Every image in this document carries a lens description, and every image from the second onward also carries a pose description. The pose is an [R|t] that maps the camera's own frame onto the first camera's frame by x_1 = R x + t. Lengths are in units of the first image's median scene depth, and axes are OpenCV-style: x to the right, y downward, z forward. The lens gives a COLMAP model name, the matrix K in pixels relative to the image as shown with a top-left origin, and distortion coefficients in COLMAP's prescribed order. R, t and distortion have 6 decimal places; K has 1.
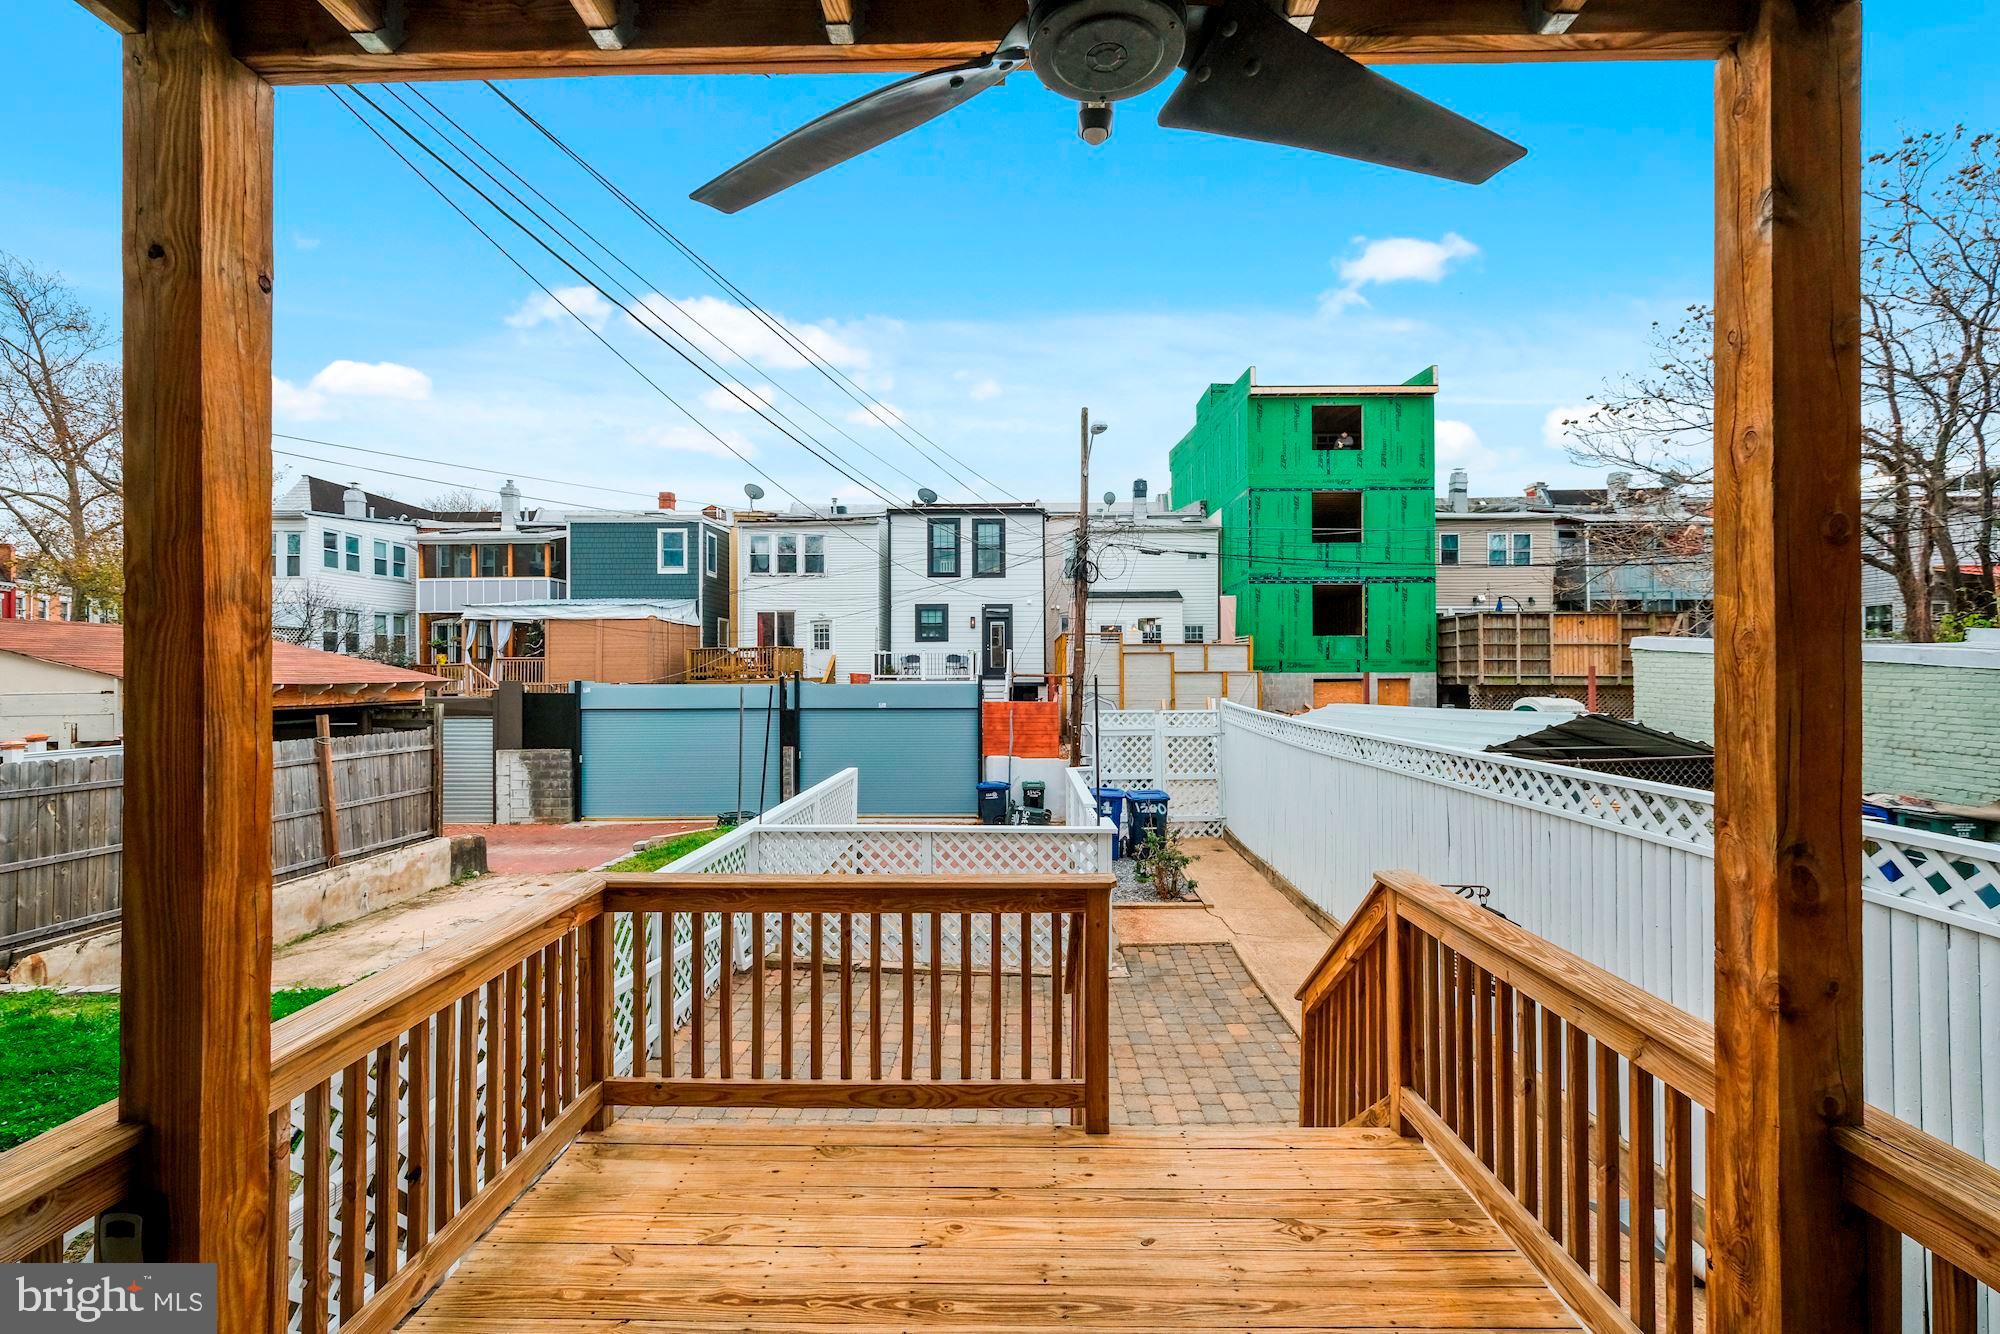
lens RADIAL K [[878.1, 0, 1003.1], [0, 878.1, 662.0], [0, 0, 1]] dist [-0.004506, 0.001313]
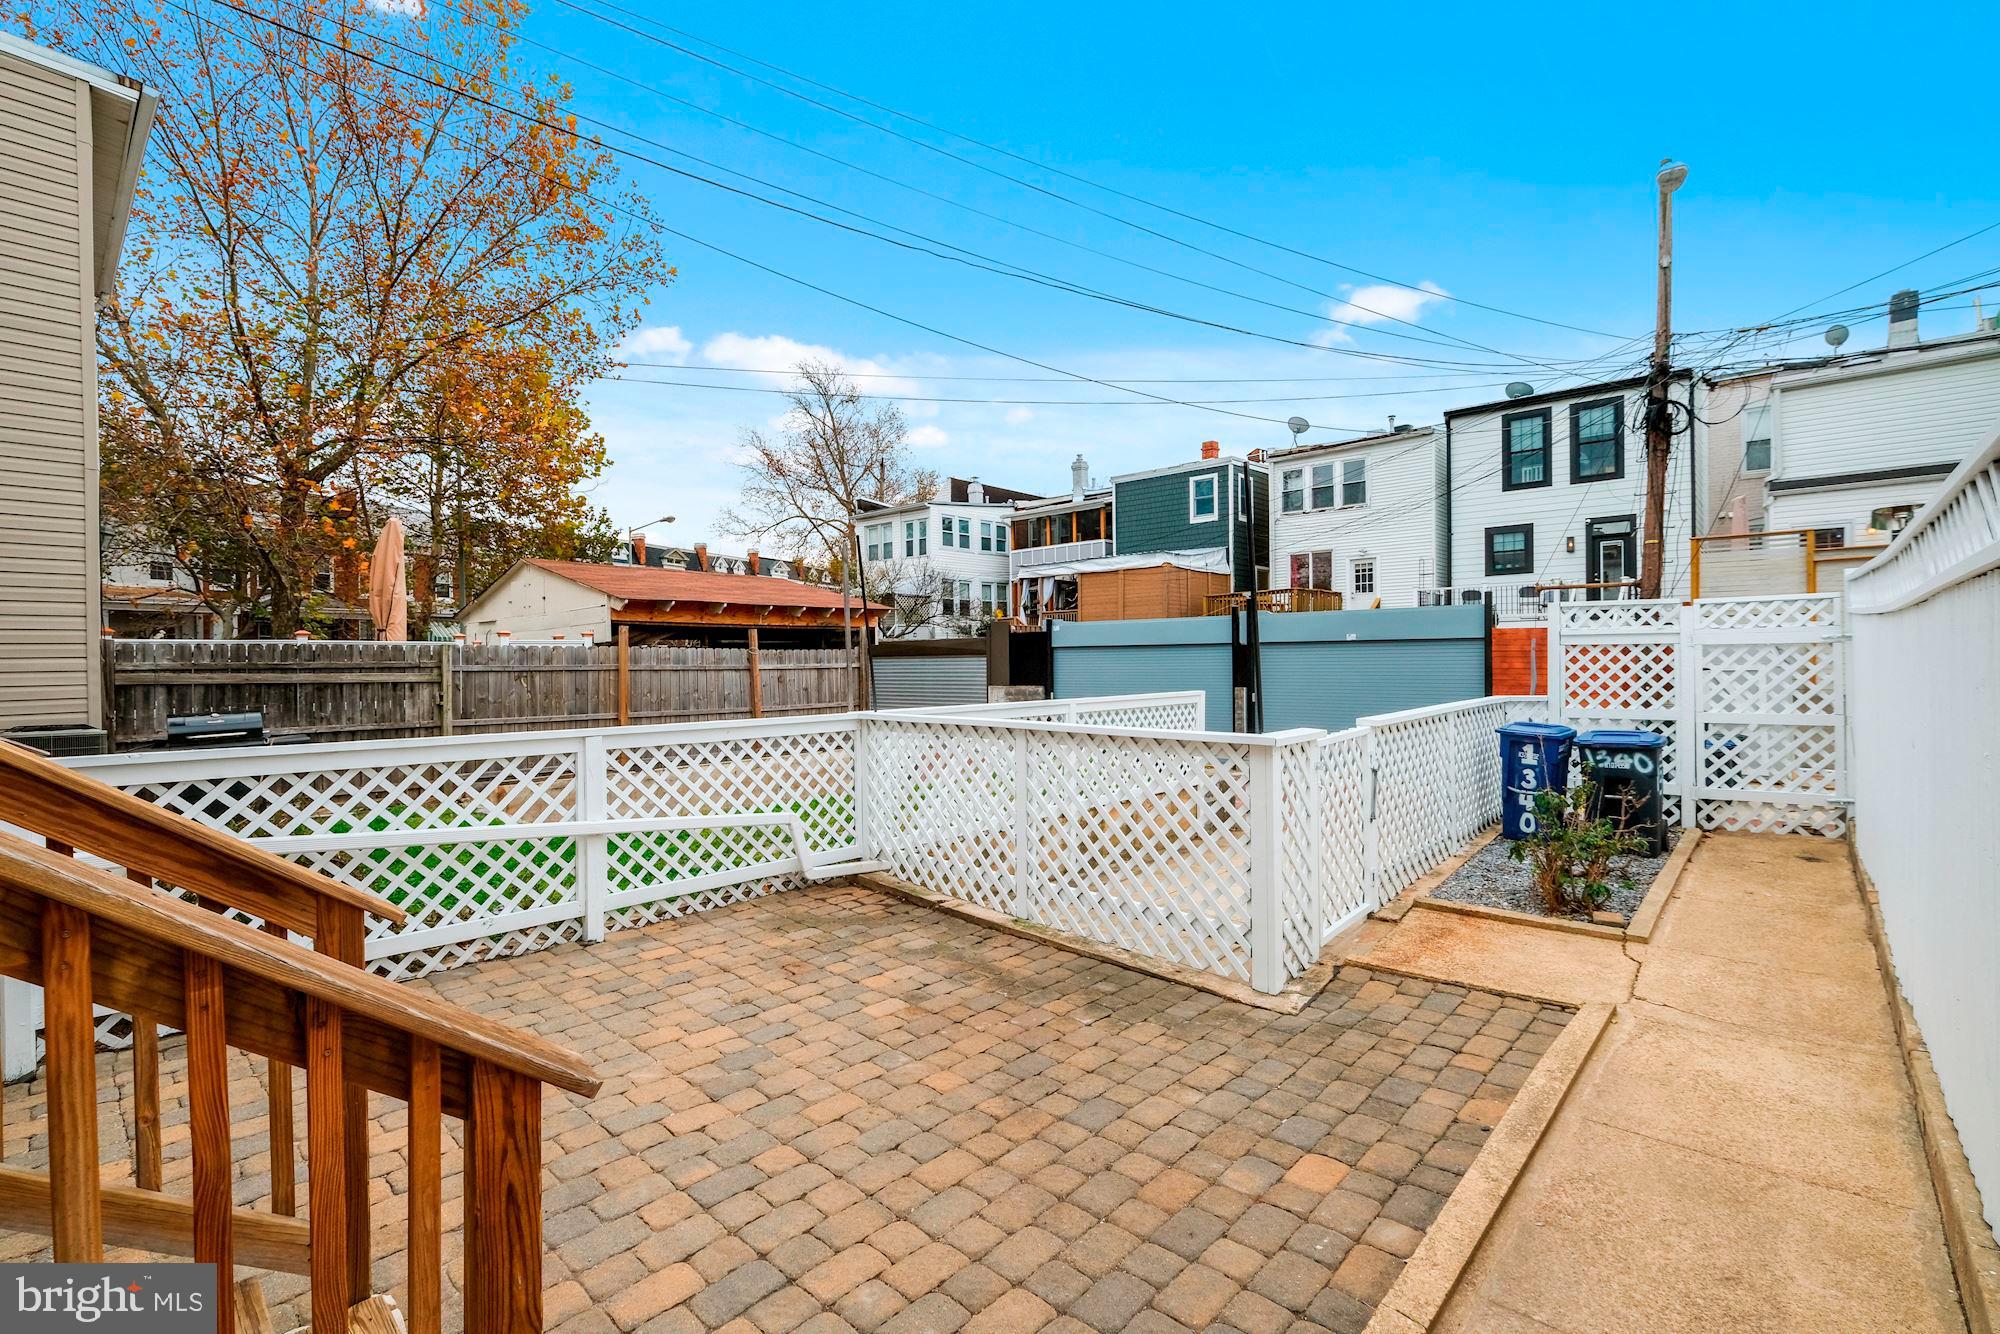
lens RADIAL K [[878.1, 0, 1004.8], [0, 878.1, 661.3], [0, 0, 1]] dist [-0.004506, 0.001313]
pose [[0.751183, -0.003430, -0.660085, 0.105600], [0.017716, 0.999731, 0.014965, 0.038116], [0.659857, -0.022936, 0.751041, 0.140294]]
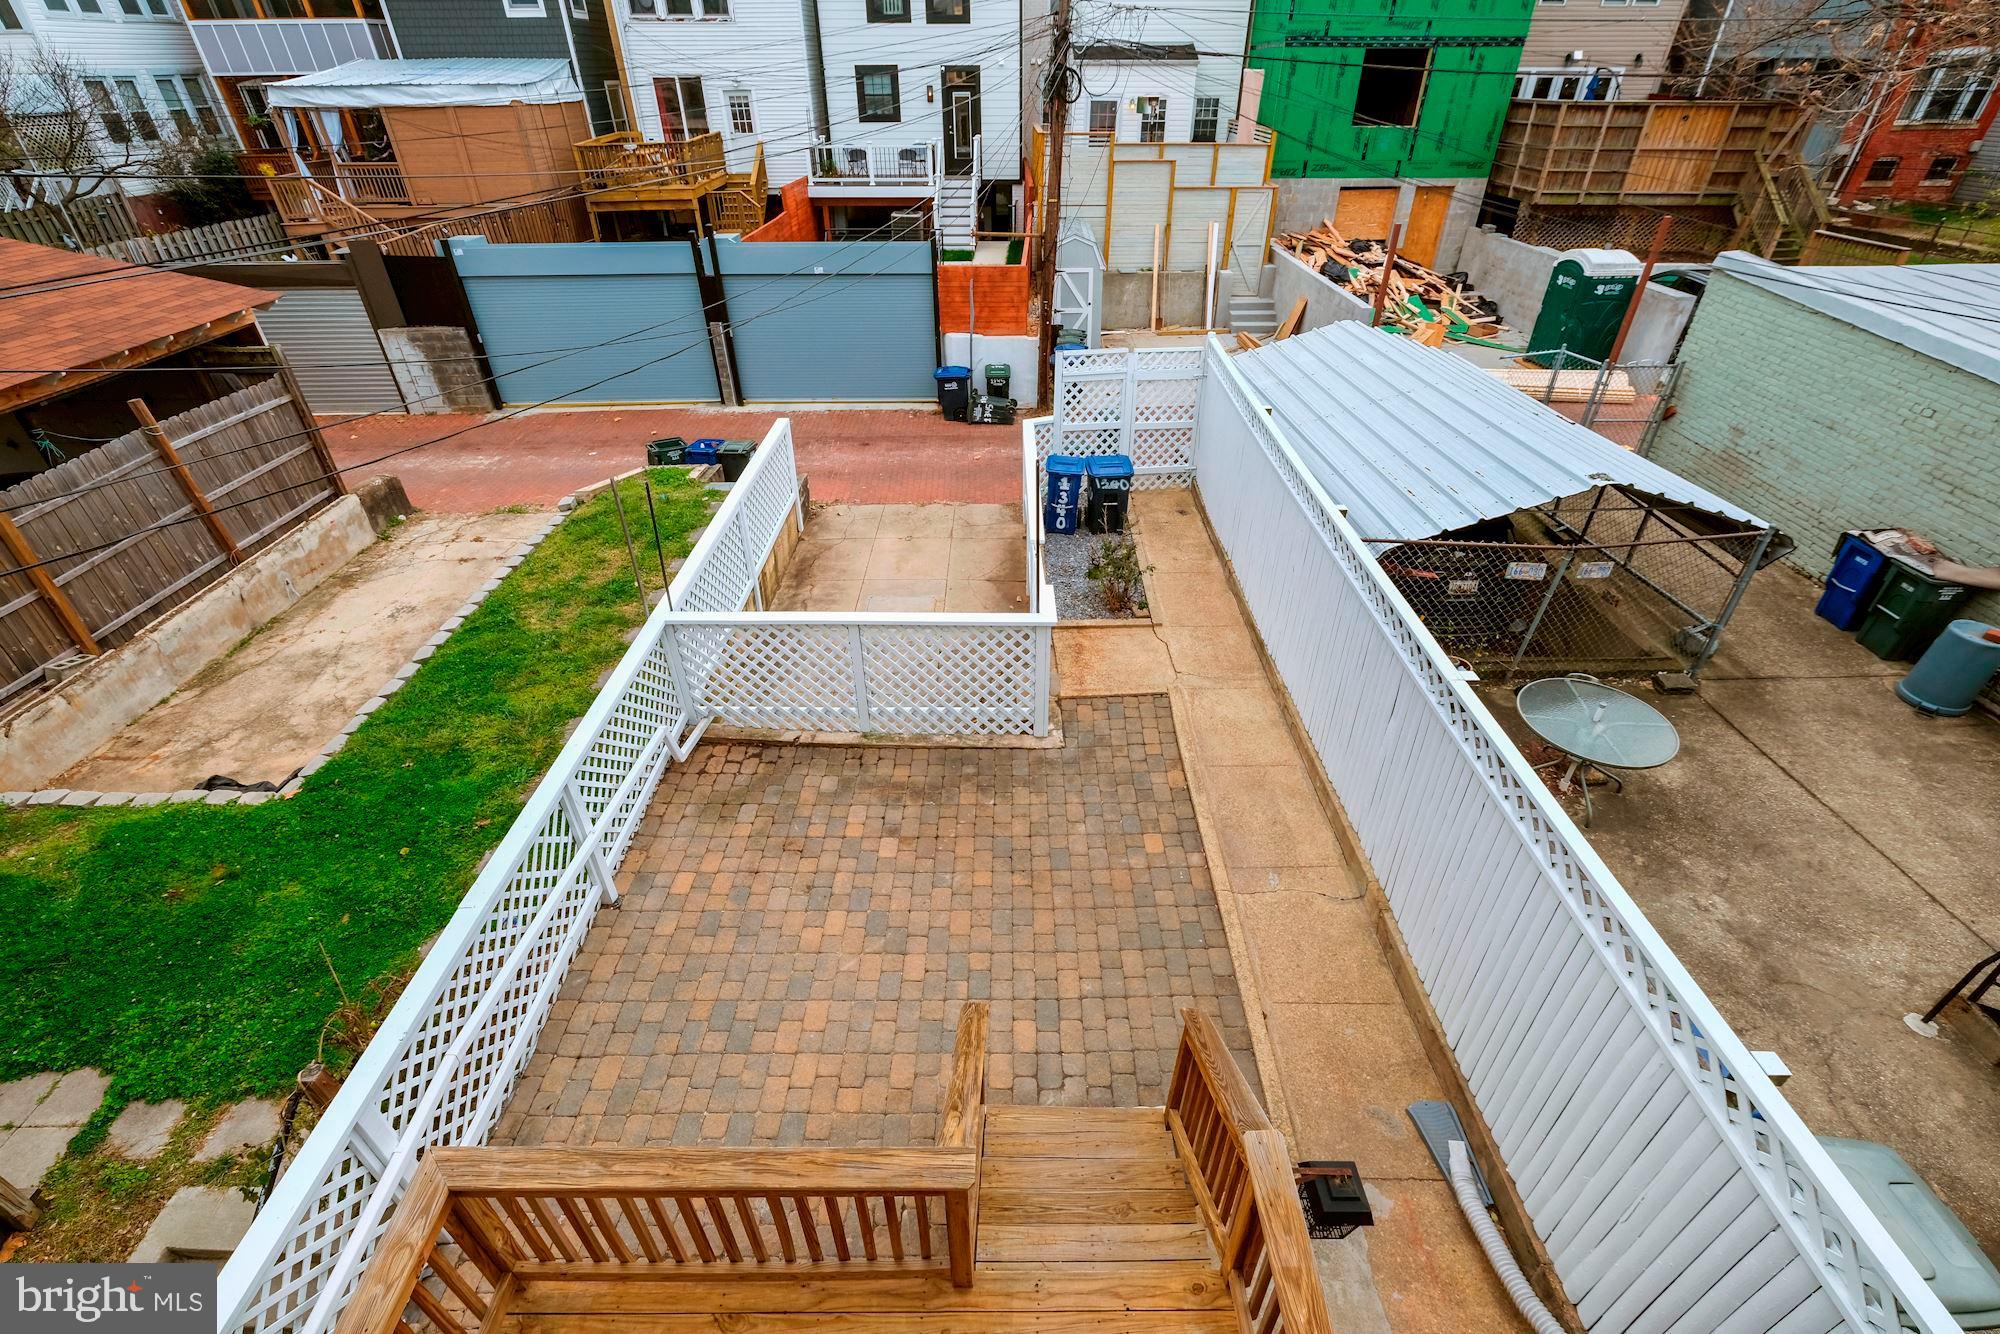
lens RADIAL K [[878.1, 0, 1009.3], [0, 878.1, 667.3], [0, 0, 1]] dist [-0.004506, 0.001313]
pose [[0.999760, -0.011336, 0.018765, 0.017866], [-0.001632, 0.815077, 0.579350, -0.090516], [-0.021863, -0.579241, 0.814863, 0.062130]]
